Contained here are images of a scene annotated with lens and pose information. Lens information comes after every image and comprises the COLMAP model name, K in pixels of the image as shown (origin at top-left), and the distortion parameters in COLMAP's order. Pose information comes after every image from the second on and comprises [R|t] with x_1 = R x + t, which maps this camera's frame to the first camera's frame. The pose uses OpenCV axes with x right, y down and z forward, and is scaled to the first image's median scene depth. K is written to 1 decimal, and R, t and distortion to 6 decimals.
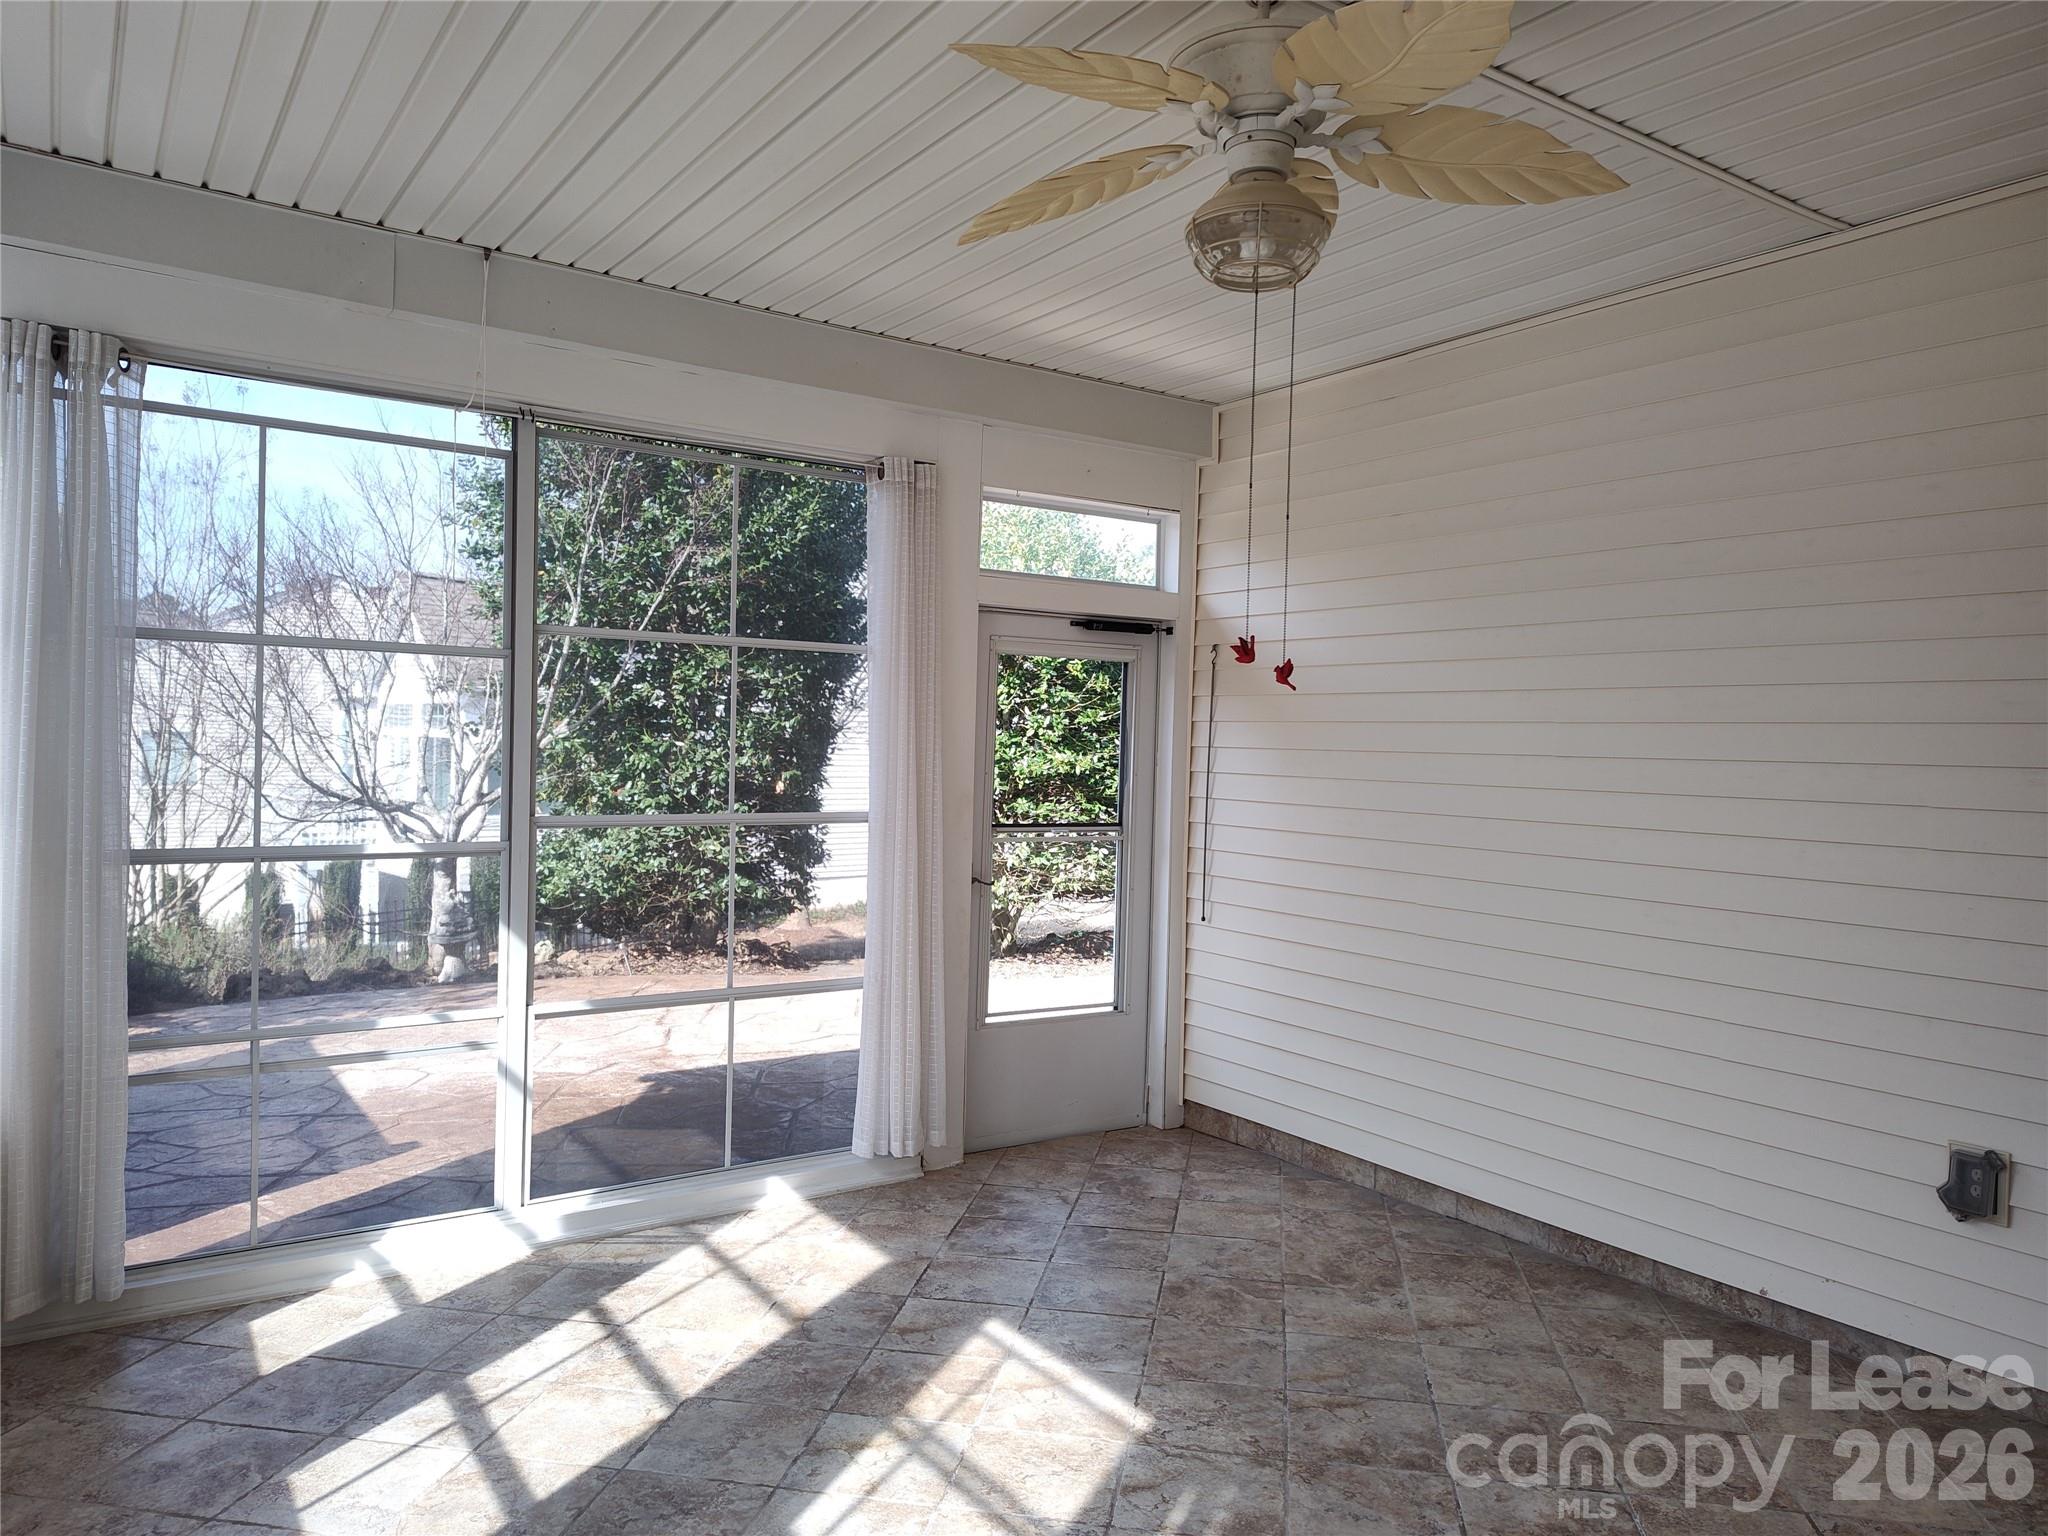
lens RADIAL K [[1383.6, 0, 1015.3], [0, 1383.6, 768.8], [0, 0, 1]] dist [0.054130, -0.058376]
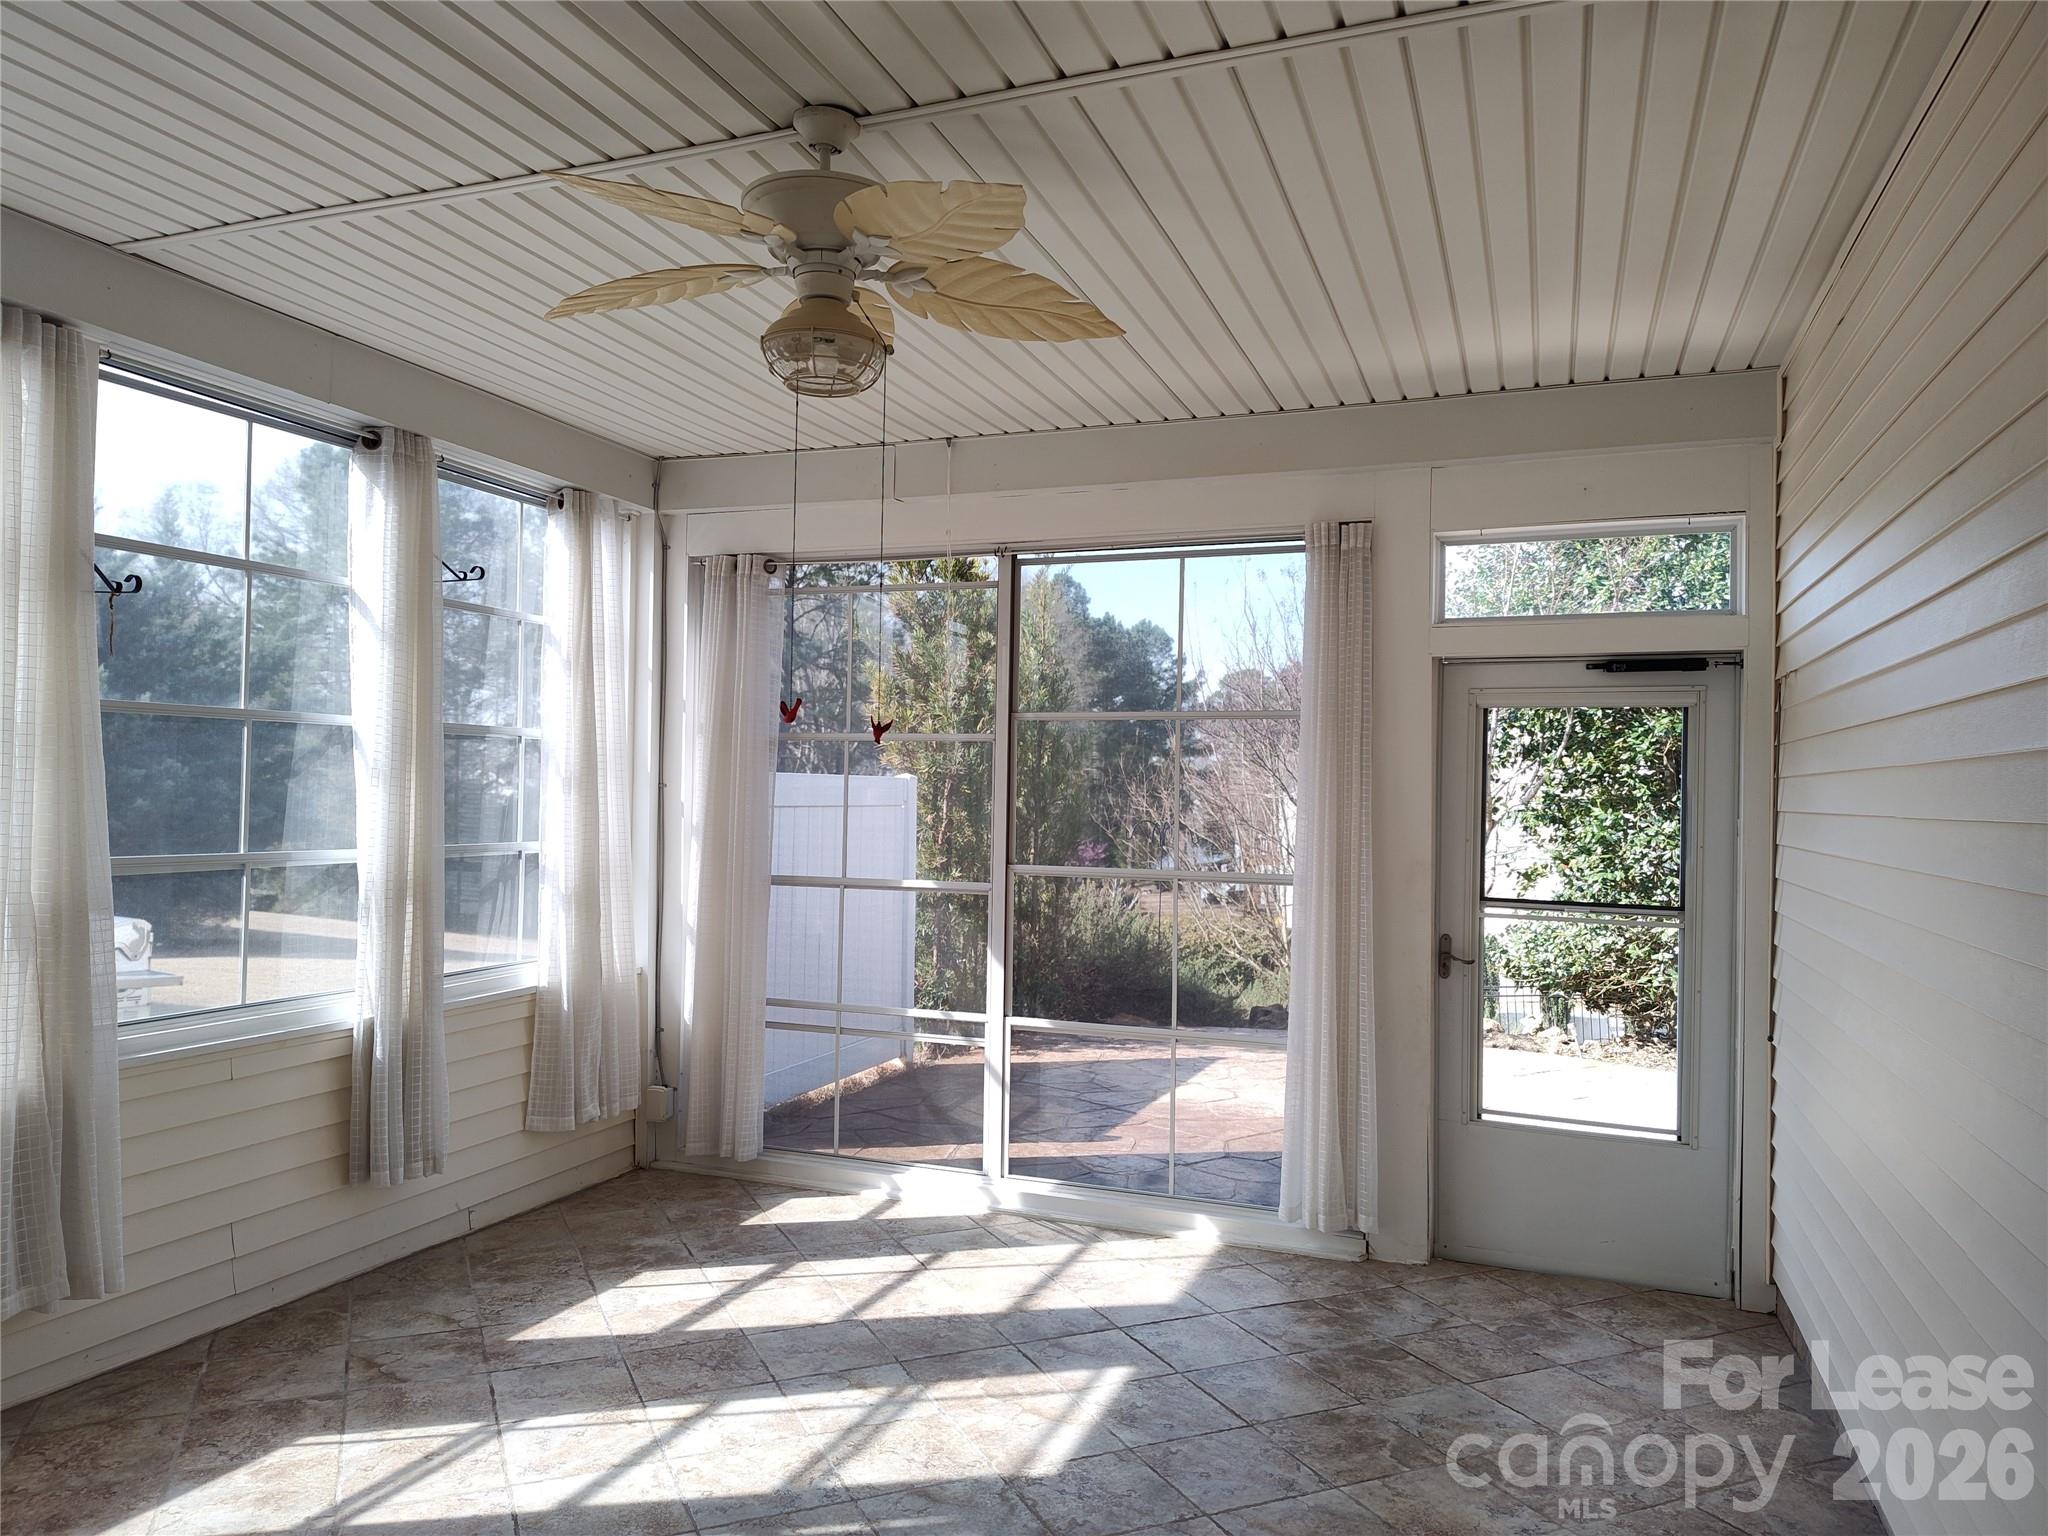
lens RADIAL K [[1383.6, 0, 1022.0], [0, 1383.6, 766.5], [0, 0, 1]] dist [0.054130, -0.058376]
pose [[0.574144, -0.029969, -0.818205, 0.798893], [-0.019294, 0.998557, -0.050114, 0.008667], [0.818527, 0.044560, 0.572738, 0.332800]]
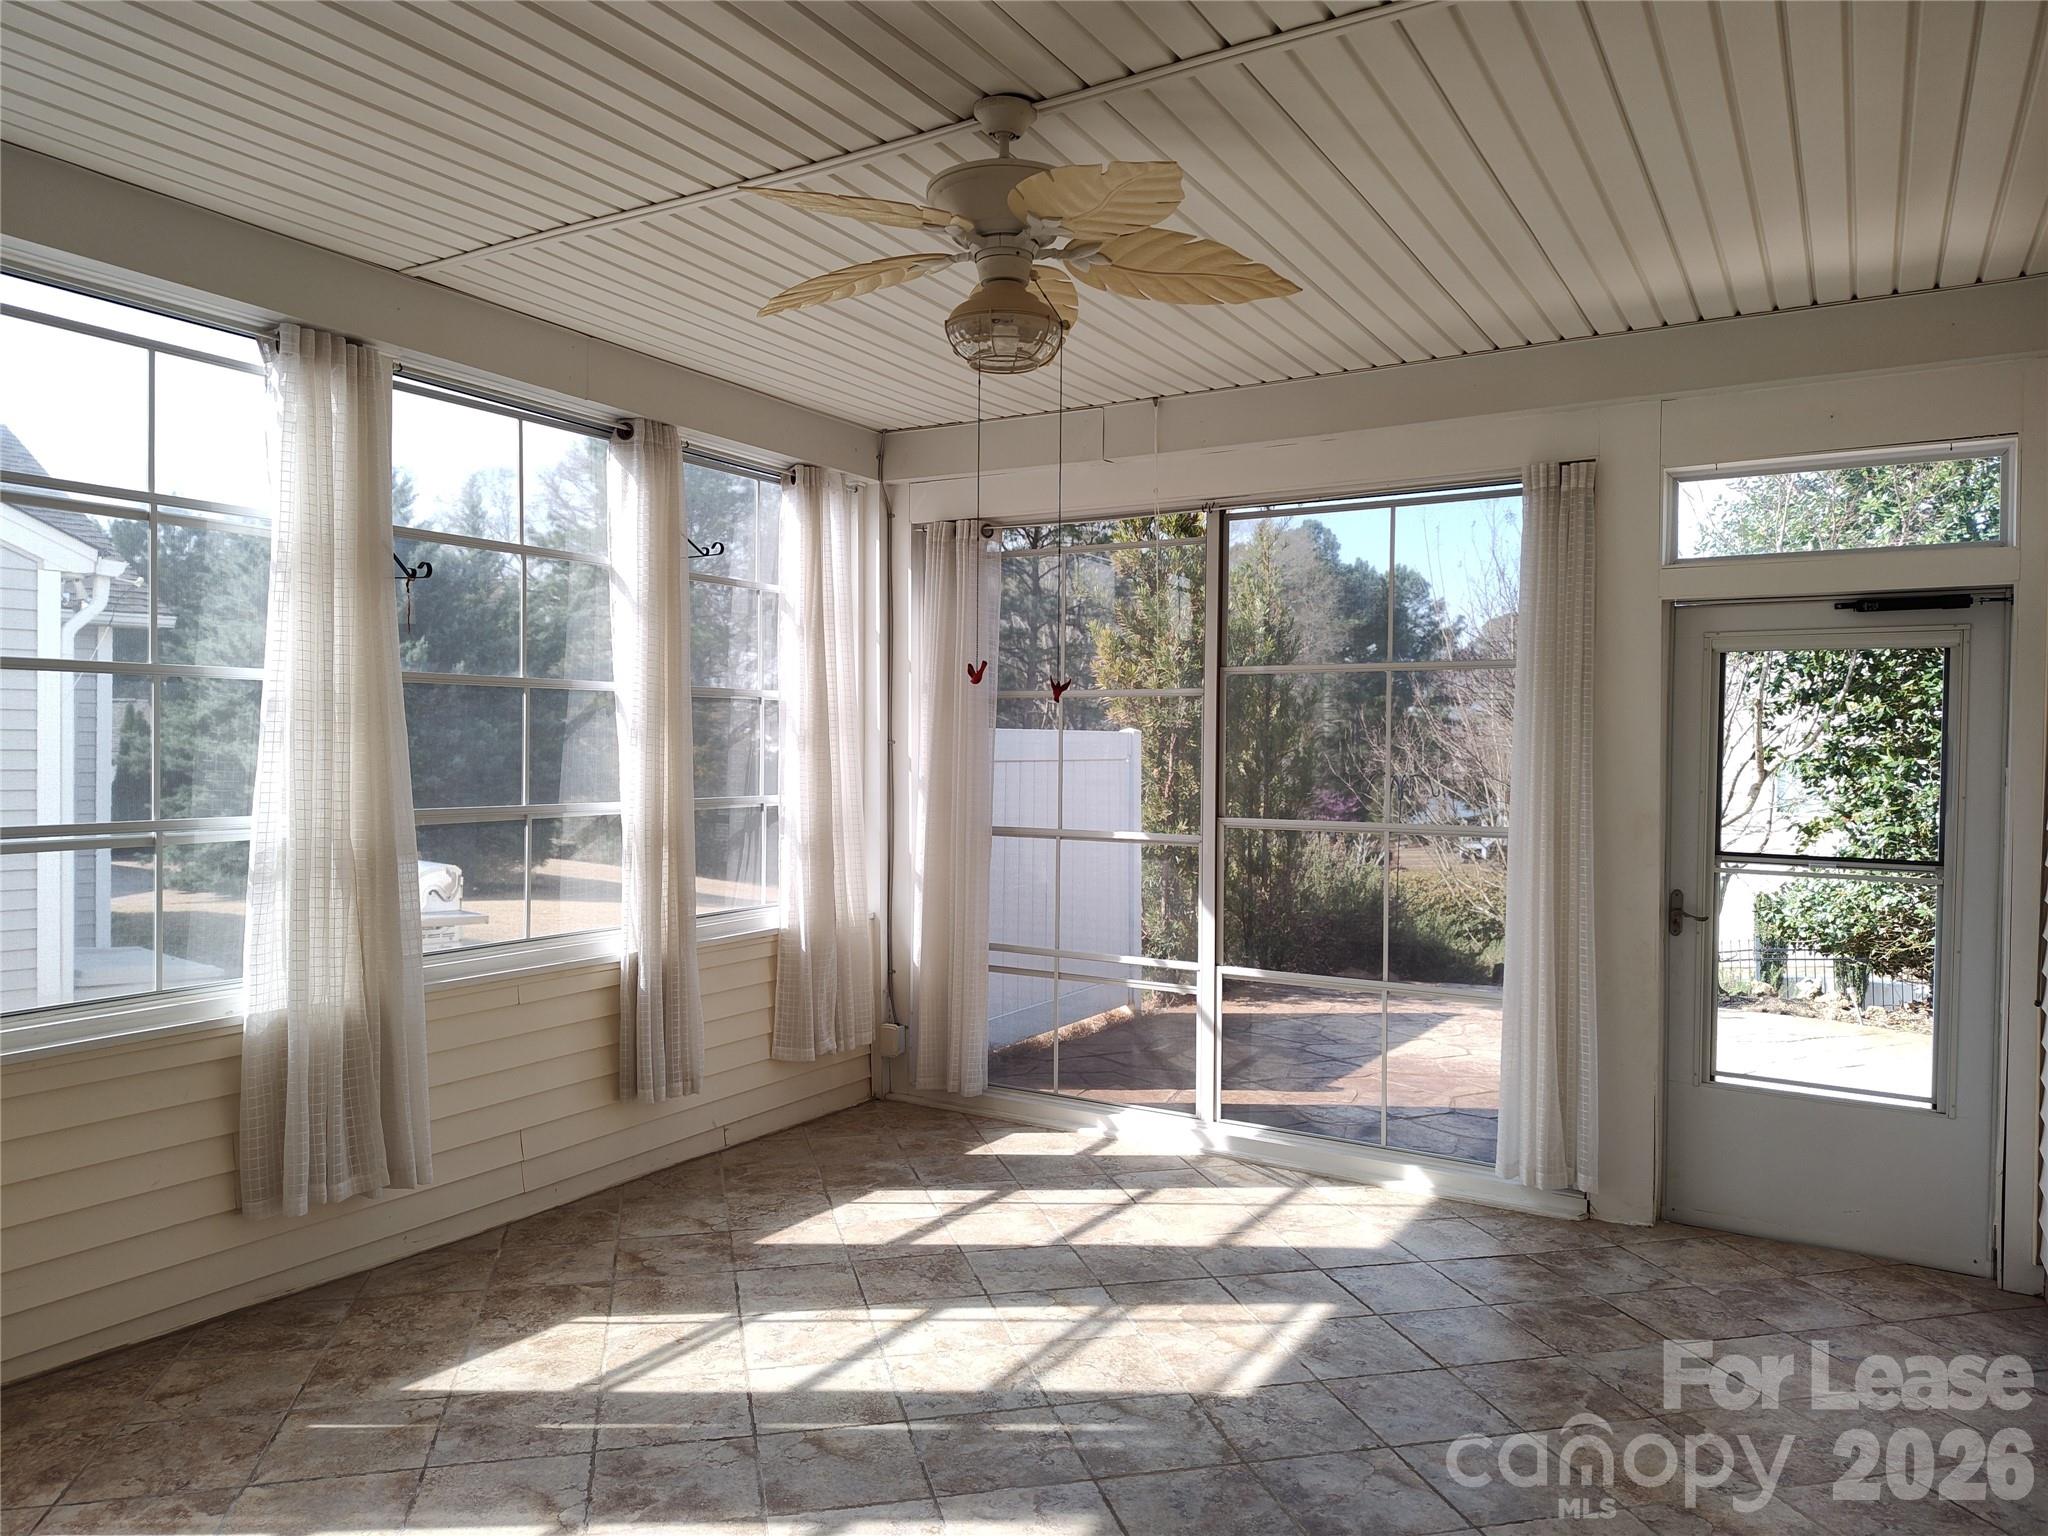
lens RADIAL K [[1383.6, 0, 1021.0], [0, 1383.6, 766.4], [0, 0, 1]] dist [0.054130, -0.058376]
pose [[0.418458, -0.005790, -0.908218, 0.853237], [-0.015809, 0.999782, -0.013658, 0.008503], [0.908099, 0.020073, 0.418275, 0.347248]]
